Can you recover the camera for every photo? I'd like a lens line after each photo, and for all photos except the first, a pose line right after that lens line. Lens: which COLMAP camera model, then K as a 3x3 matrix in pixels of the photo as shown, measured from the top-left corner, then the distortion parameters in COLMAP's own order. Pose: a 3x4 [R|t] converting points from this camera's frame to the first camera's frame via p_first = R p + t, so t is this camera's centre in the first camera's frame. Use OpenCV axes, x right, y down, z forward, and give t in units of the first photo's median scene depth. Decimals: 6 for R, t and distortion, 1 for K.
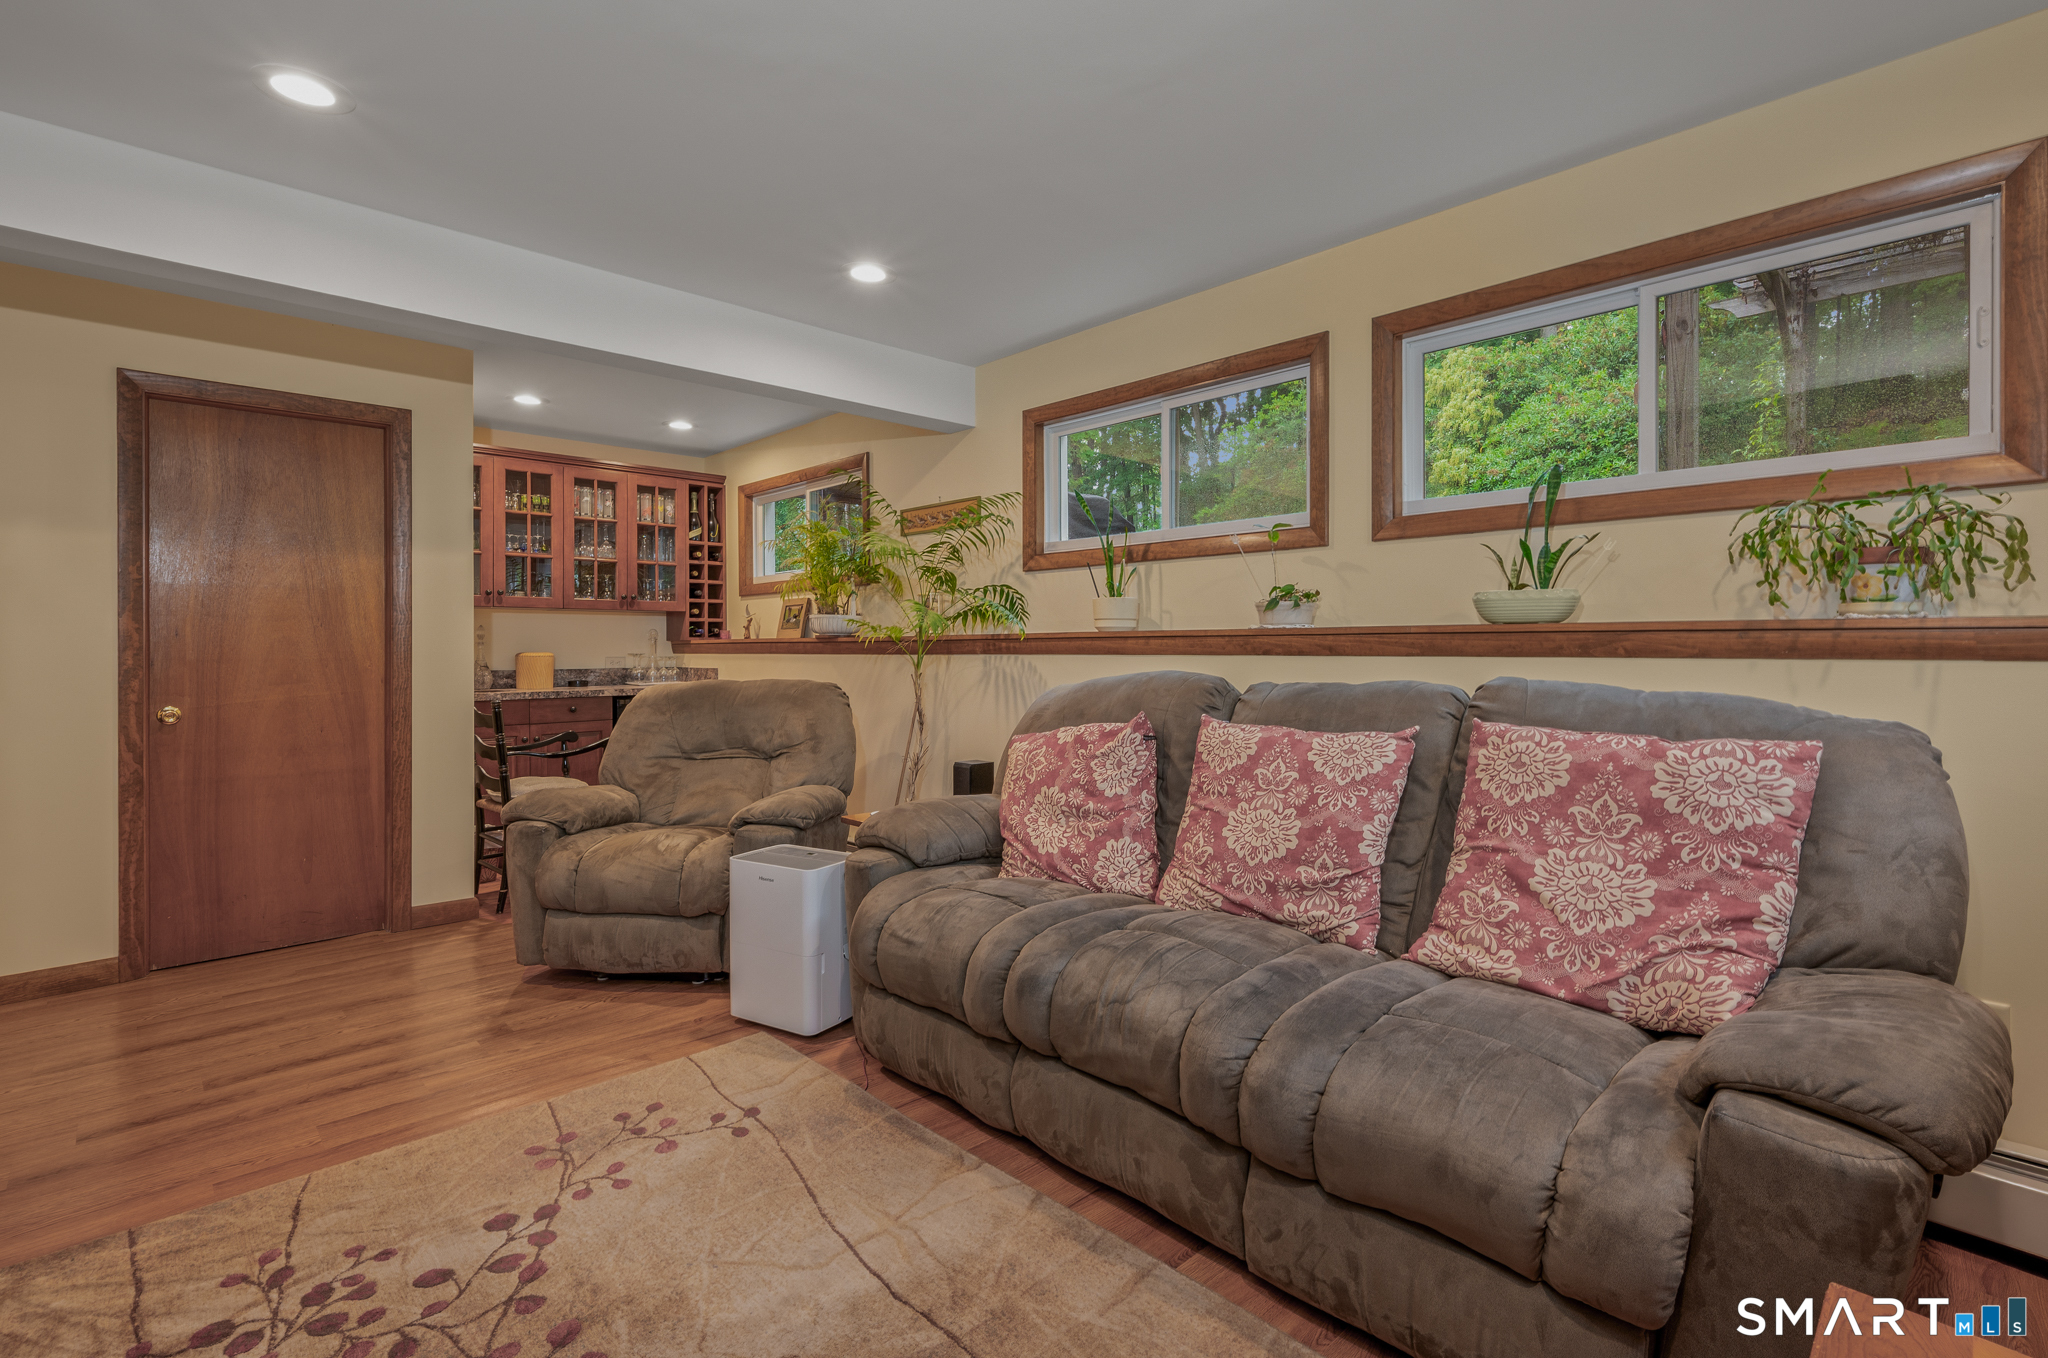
lens RADIAL K [[926.5, 0, 1031.0], [0, 926.5, 659.6], [0, 0, 1]] dist [-0.001597, -0.000258]
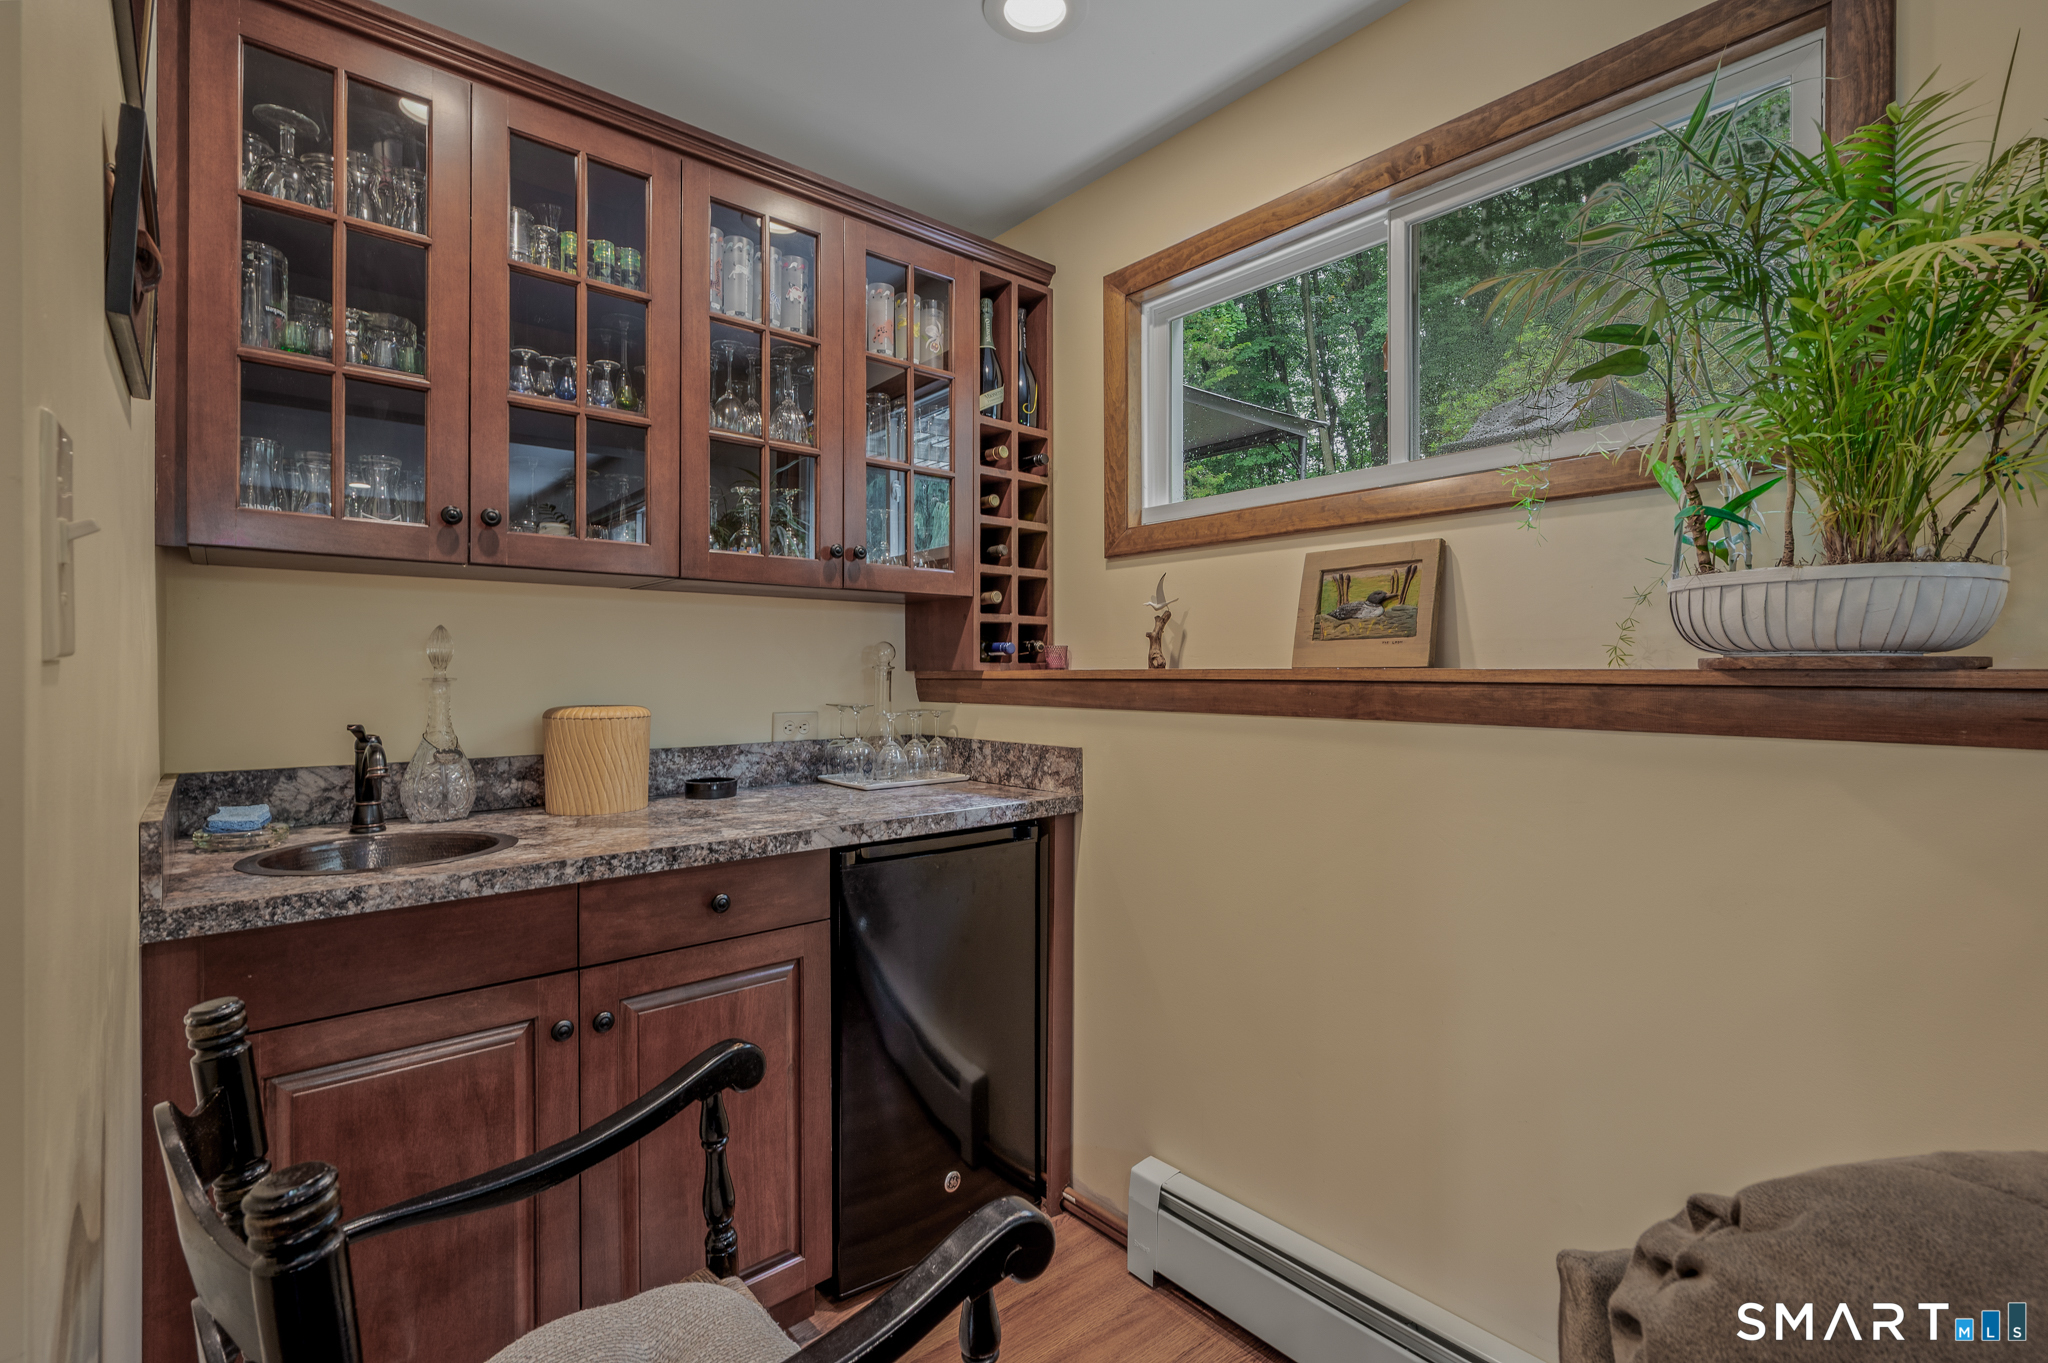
lens RADIAL K [[926.5, 0, 1021.4], [0, 926.5, 679.8], [0, 0, 1]] dist [-0.001597, -0.000258]
pose [[0.997926, 0.002977, -0.064307, -0.348674], [-0.003144, 0.999992, -0.002486, -0.017081], [0.064299, 0.002683, 0.997927, 0.651940]]
